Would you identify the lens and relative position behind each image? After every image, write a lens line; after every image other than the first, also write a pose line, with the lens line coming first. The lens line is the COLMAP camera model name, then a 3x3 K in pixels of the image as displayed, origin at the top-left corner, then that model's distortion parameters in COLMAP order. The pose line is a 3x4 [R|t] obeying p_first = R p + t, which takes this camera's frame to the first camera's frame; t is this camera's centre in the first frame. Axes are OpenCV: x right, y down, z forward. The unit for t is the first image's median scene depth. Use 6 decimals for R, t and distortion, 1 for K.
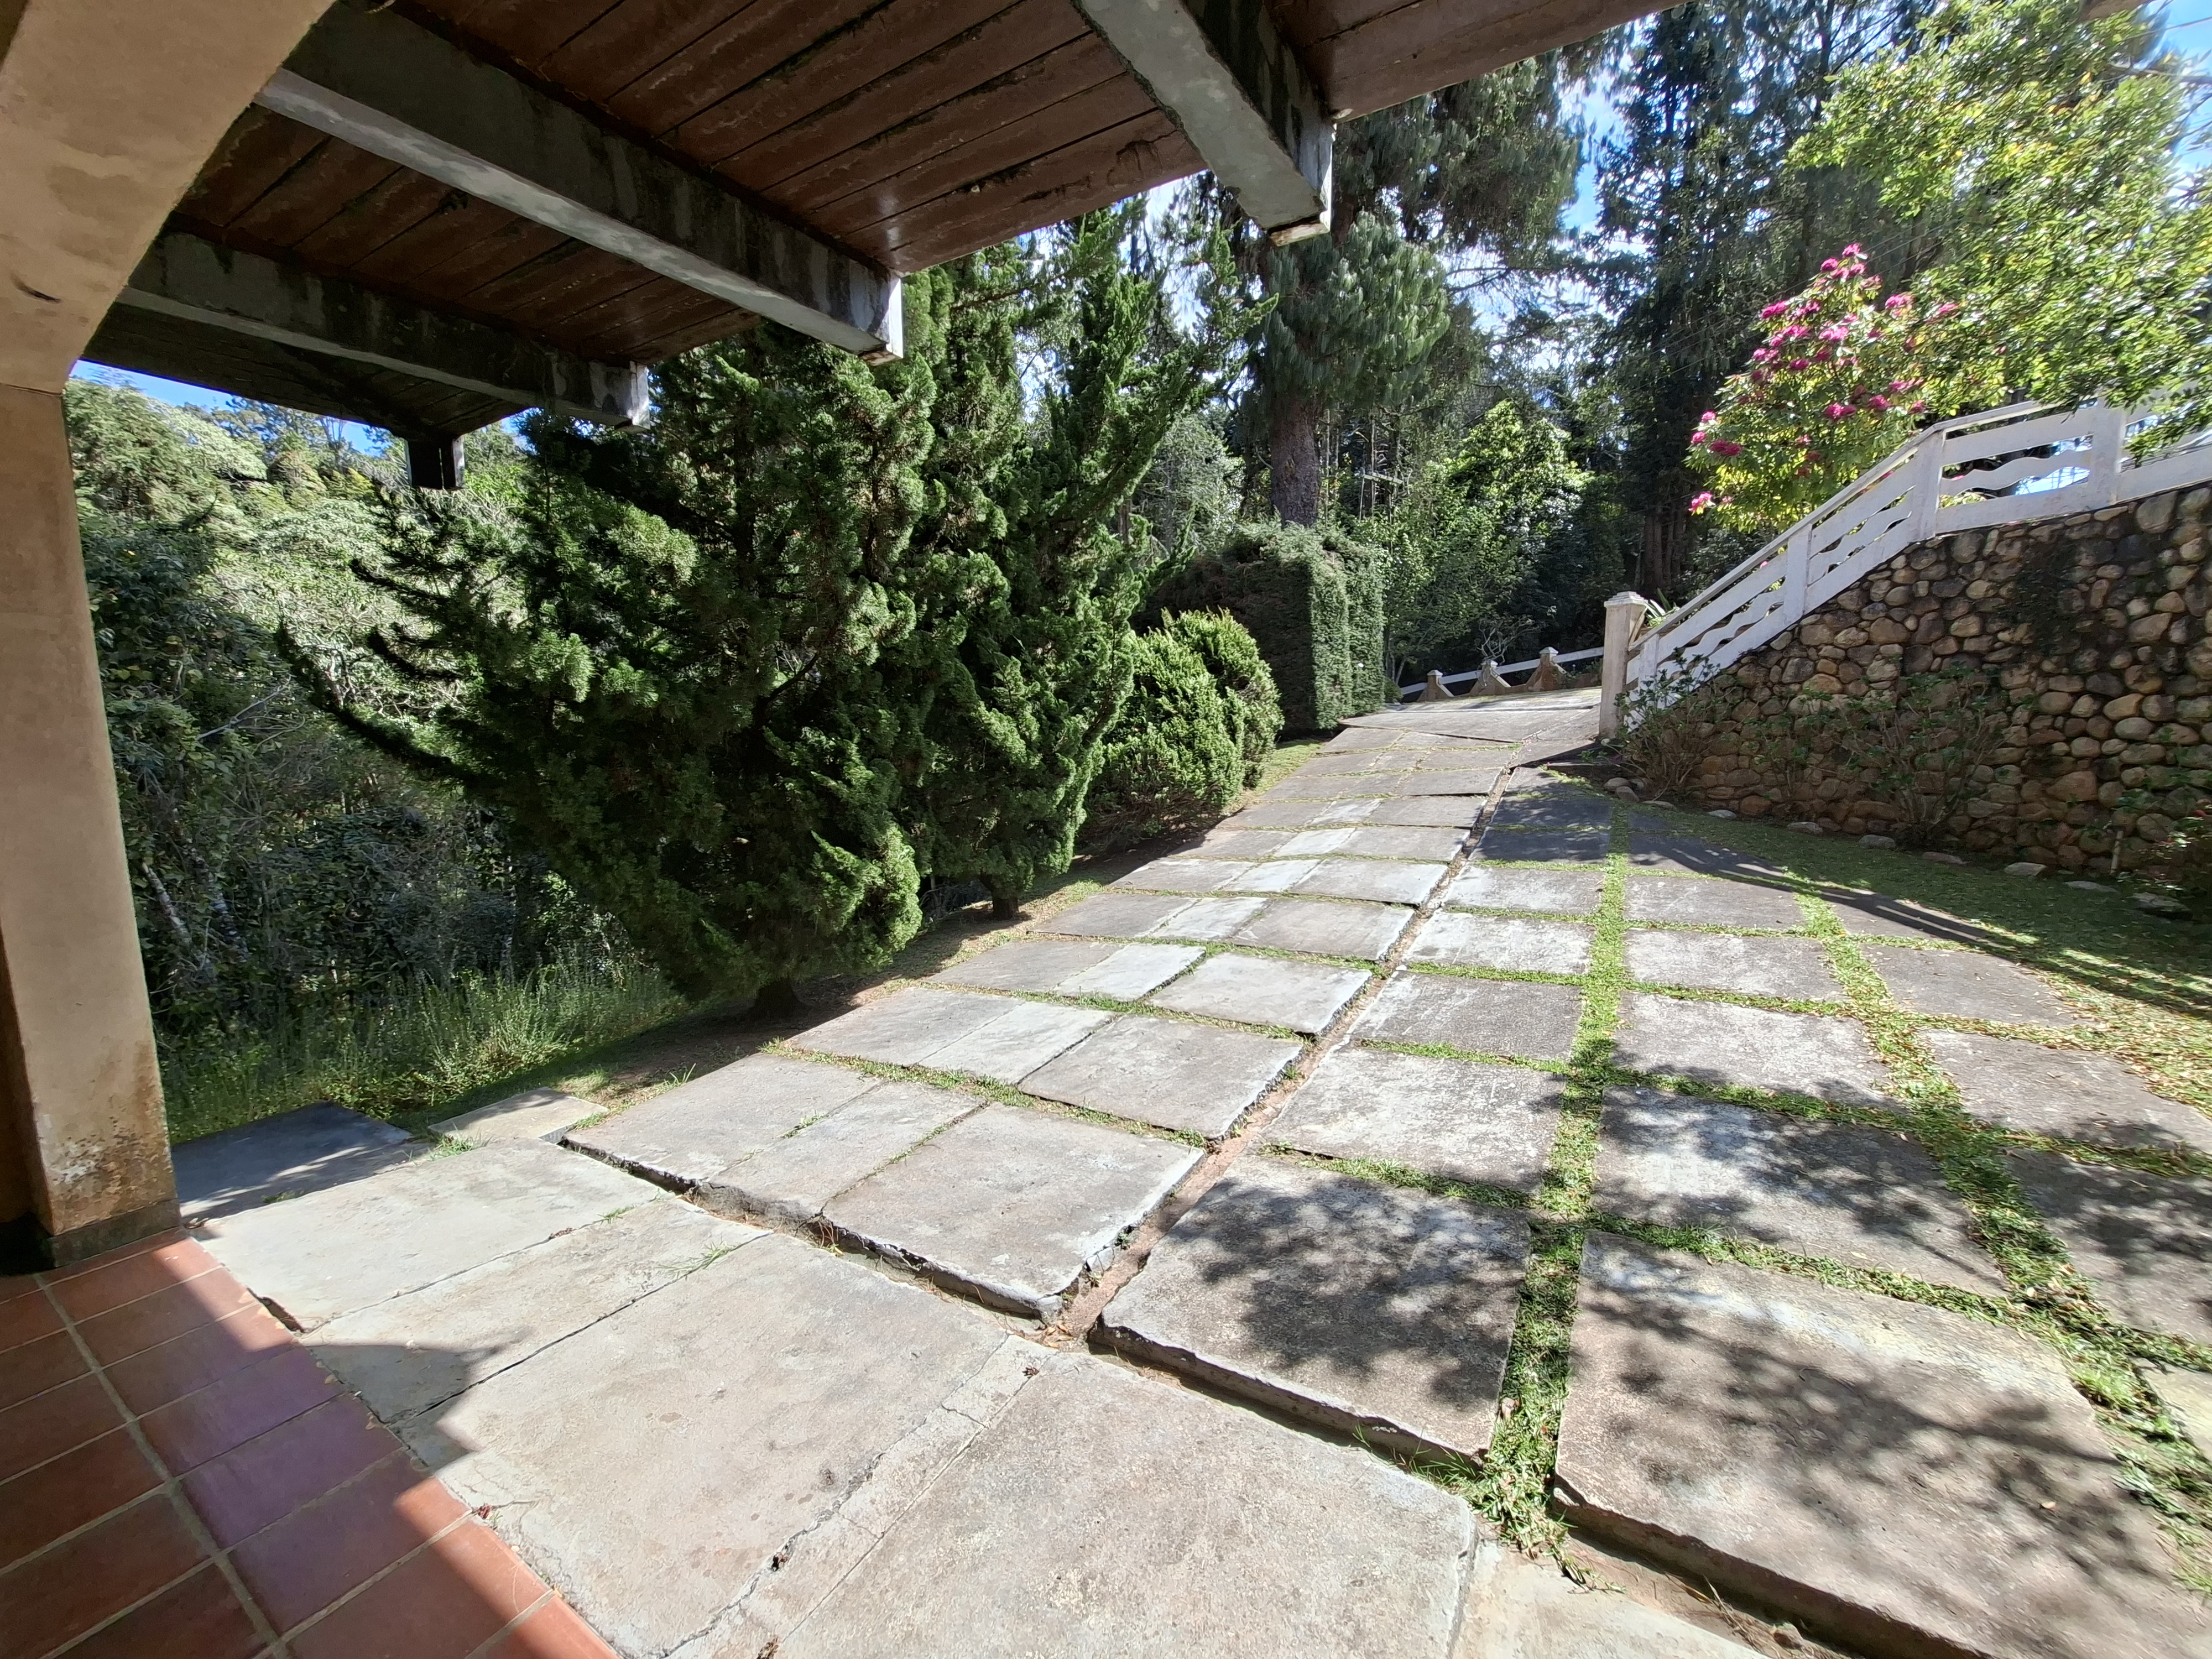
lens RADIAL K [[879.5, 0, 1108.5], [0, 879.5, 848.4], [0, 0, 1]] dist [-0.021280, 0.006543]
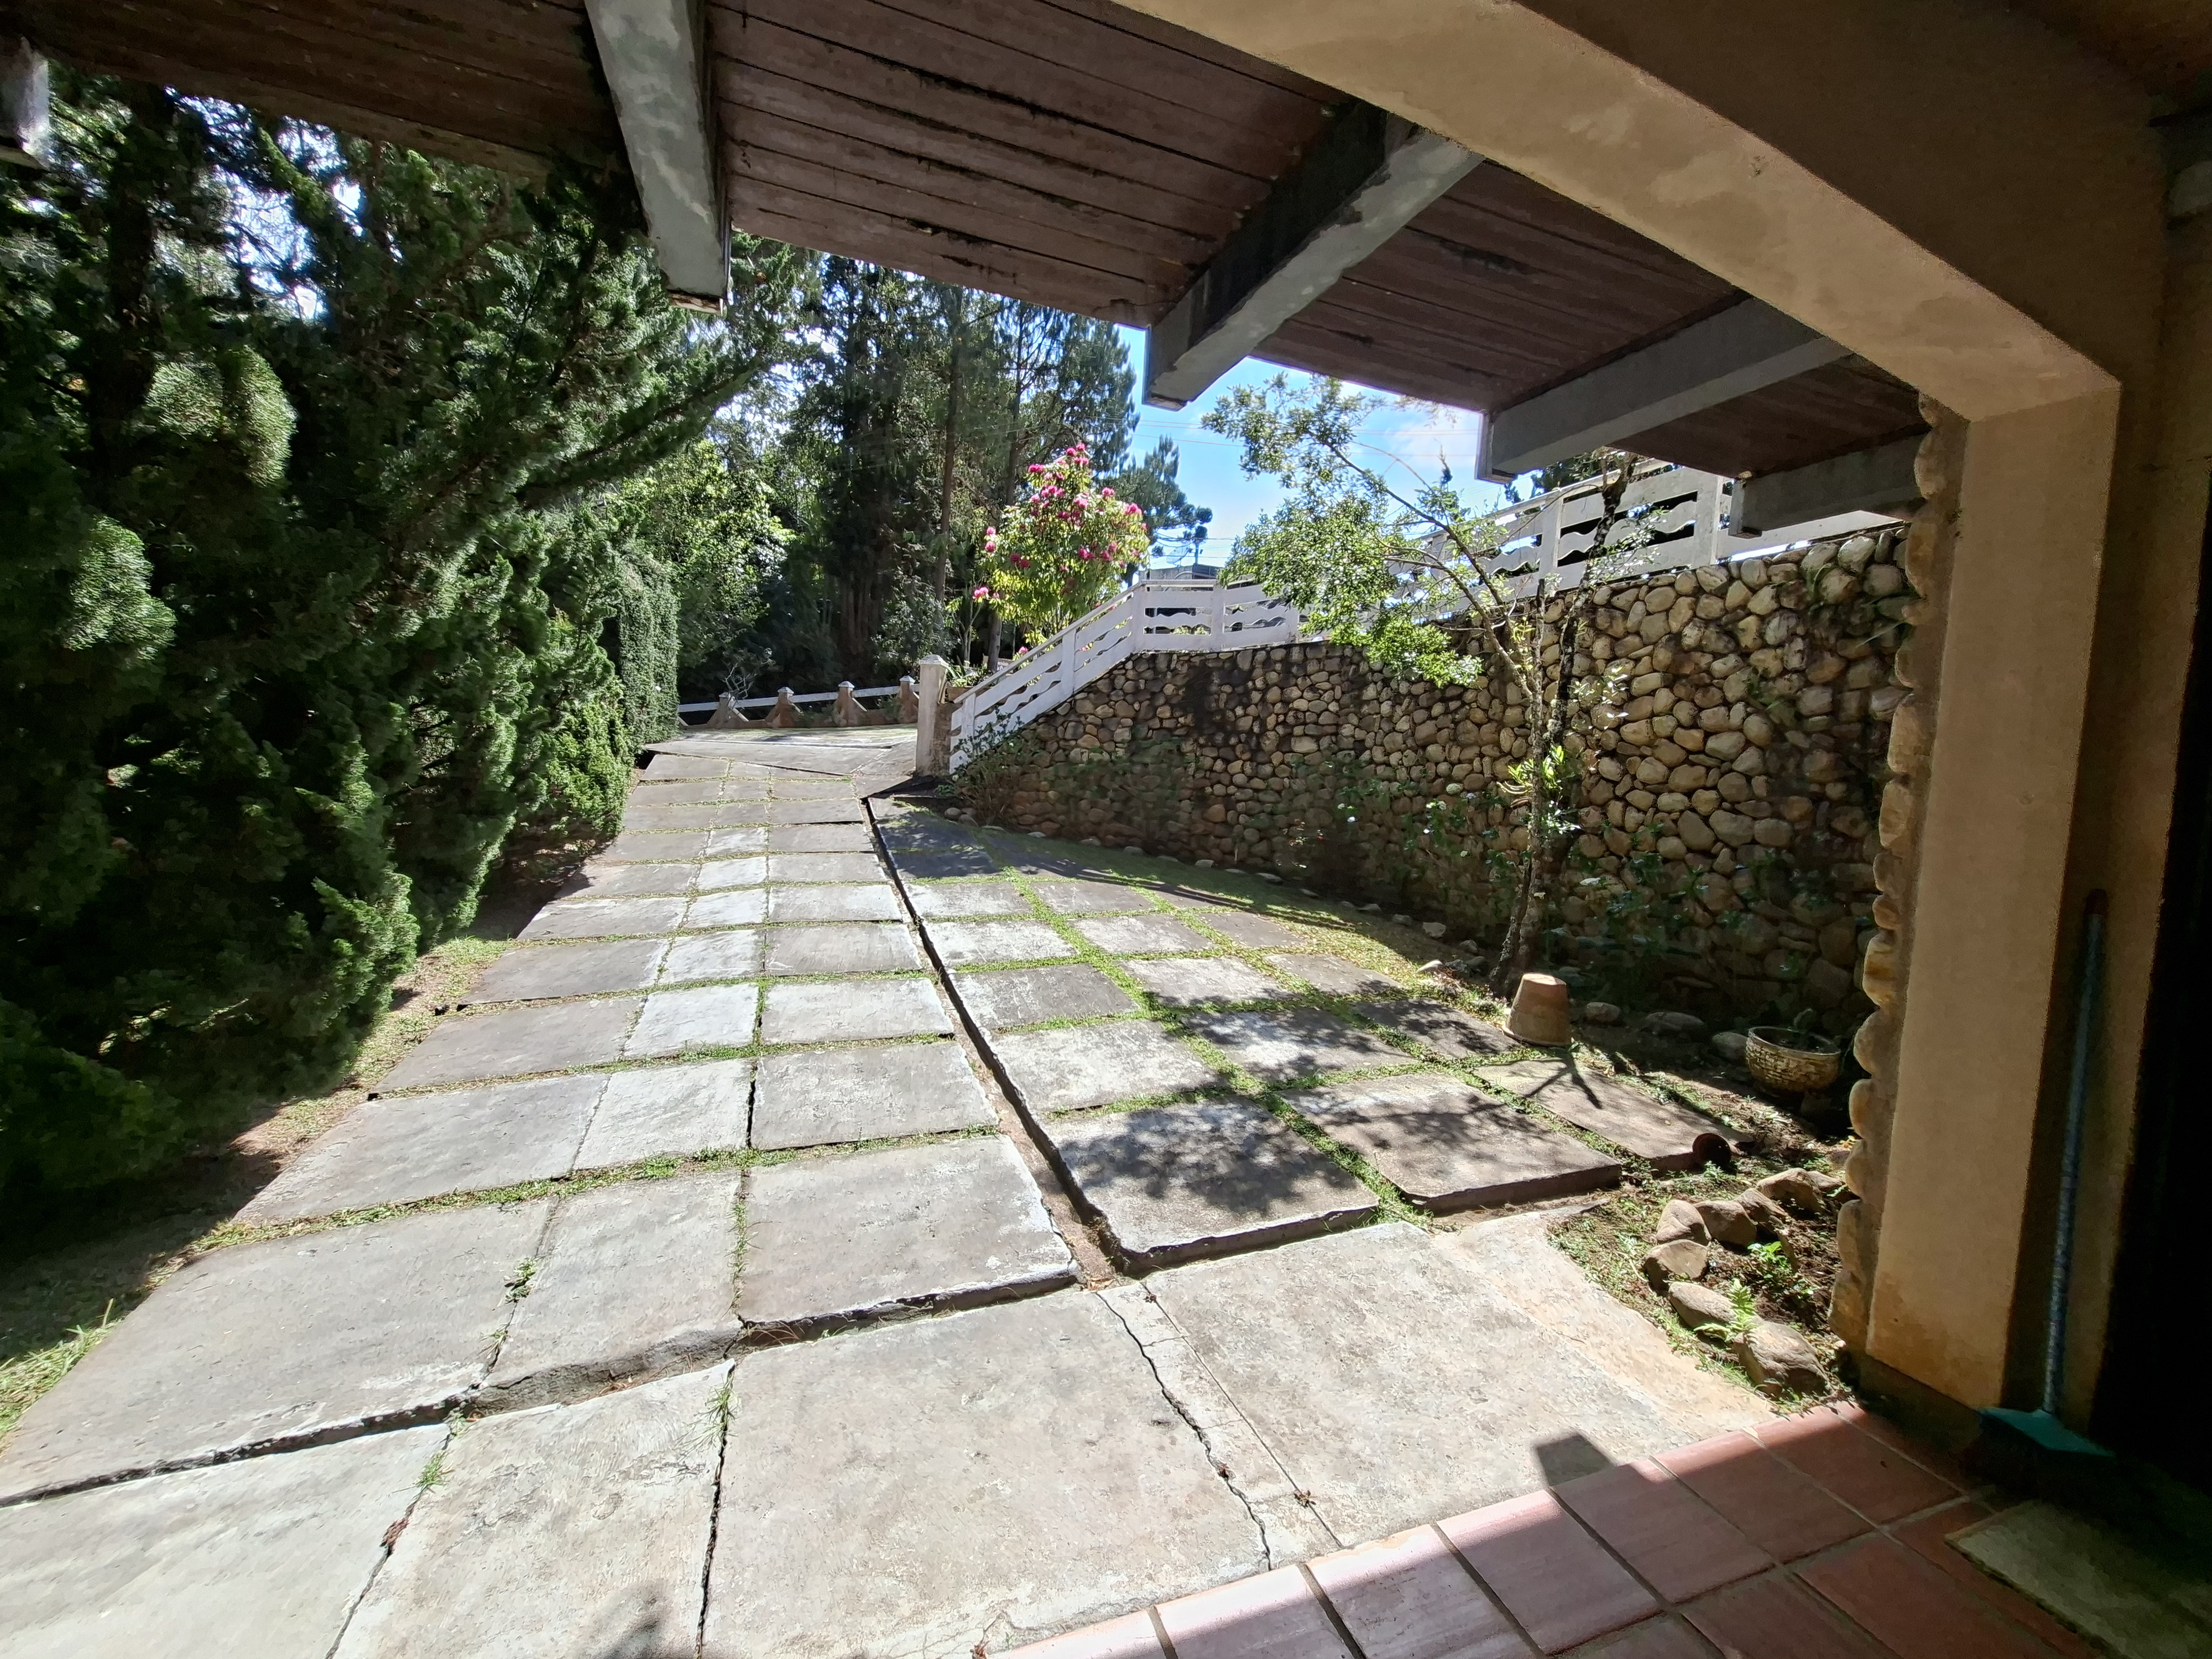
lens RADIAL K [[893.0, 0, 1107.2], [0, 893.0, 840.1], [0, 0, 1]] dist [-0.021771, 0.015398]
pose [[0.621748, -0.022996, 0.782880, -0.505325], [0.059434, 0.998072, -0.017884, -0.001434], [-0.780959, 0.057649, 0.621916, 0.124967]]
